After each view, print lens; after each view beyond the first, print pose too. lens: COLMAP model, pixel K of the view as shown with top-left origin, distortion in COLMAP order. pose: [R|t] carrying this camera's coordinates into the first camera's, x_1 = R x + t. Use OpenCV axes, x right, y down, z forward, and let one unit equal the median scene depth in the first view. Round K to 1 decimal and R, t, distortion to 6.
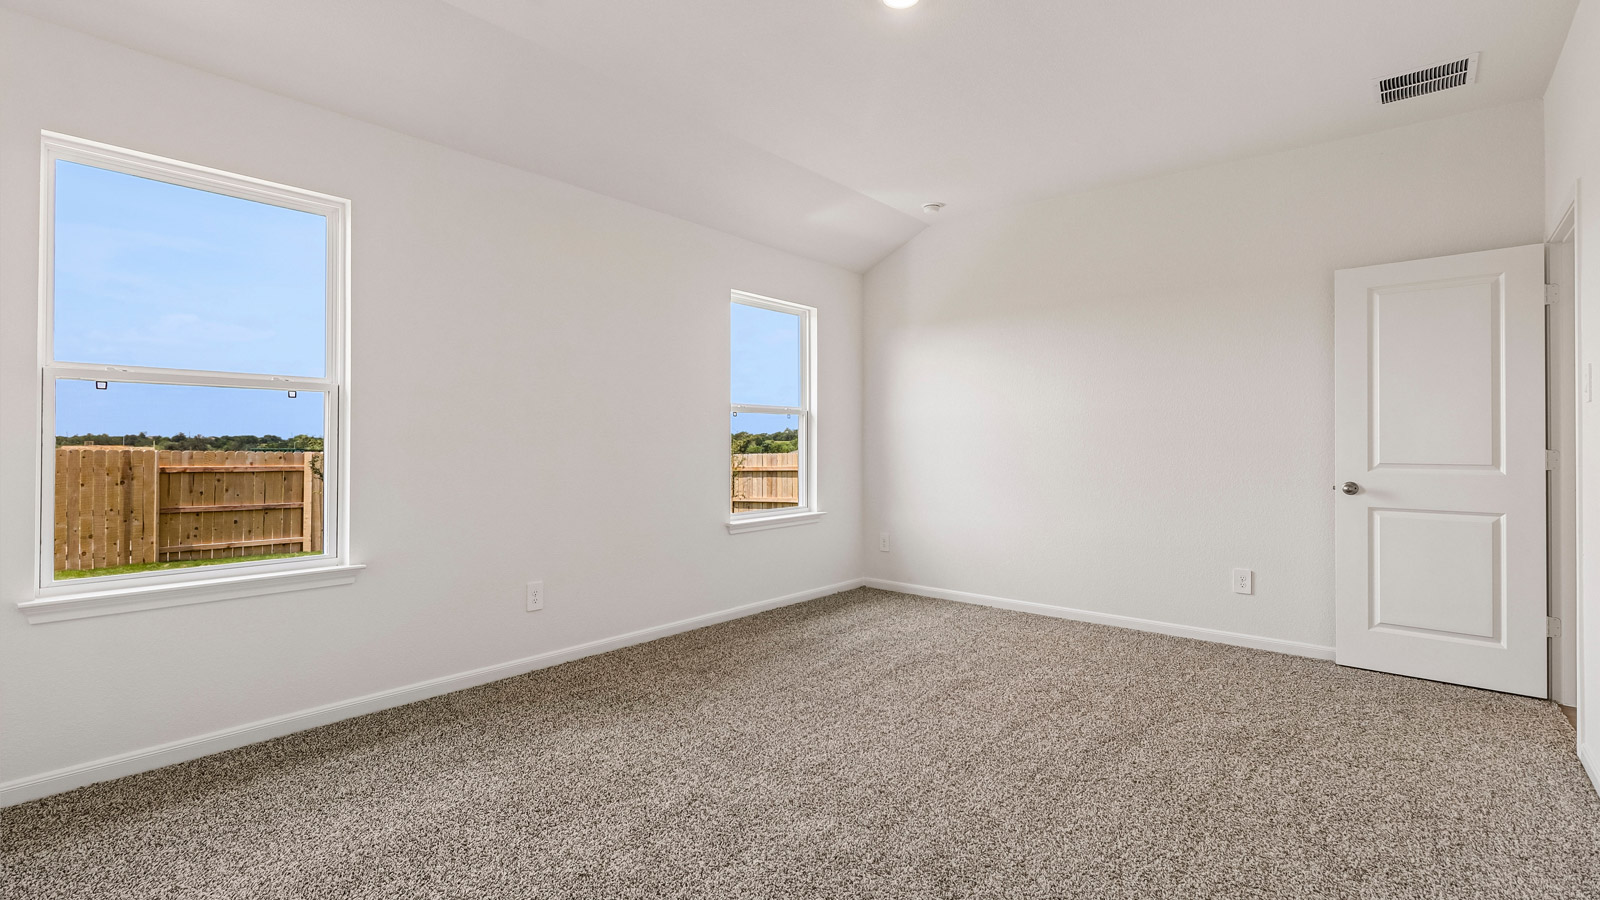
lens RADIAL K [[737.7, 0, 799.5], [0, 737.7, 439.1], [0, 0, 1]] dist [0.000540, 0.000474]
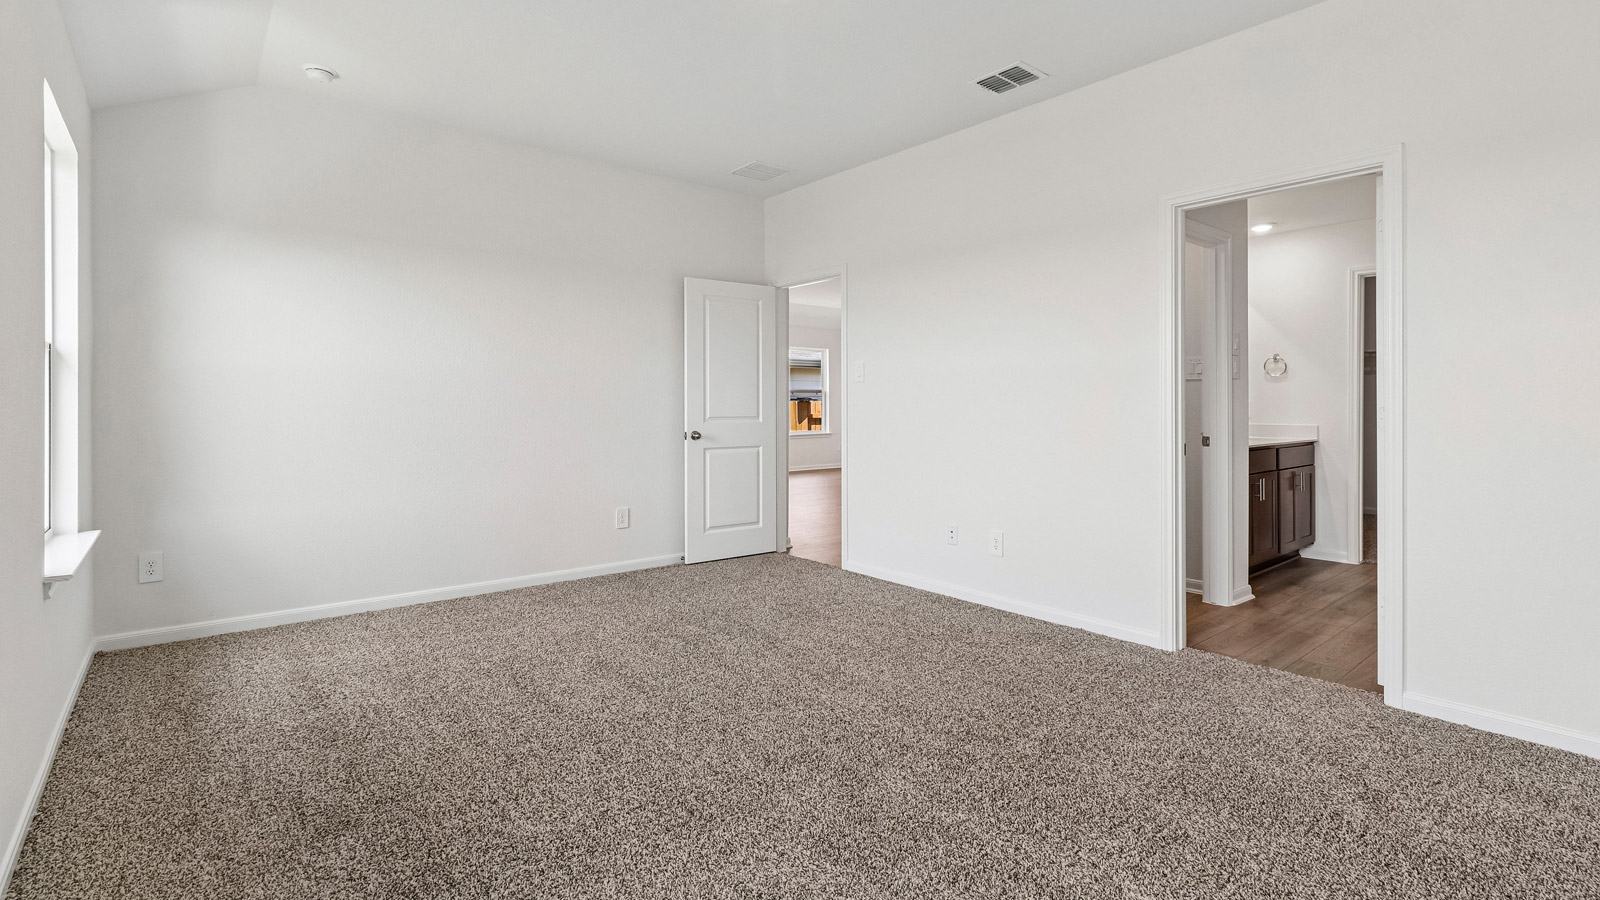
lens RADIAL K [[737.7, 0, 794.0], [0, 737.7, 394.3], [0, 0, 1]] dist [0.000540, 0.000474]
pose [[0.181044, 0.009767, 0.983426, -0.588274], [-0.003486, 0.999951, -0.009289, 0.000549], [-0.983469, -0.001746, 0.181070, 0.551557]]
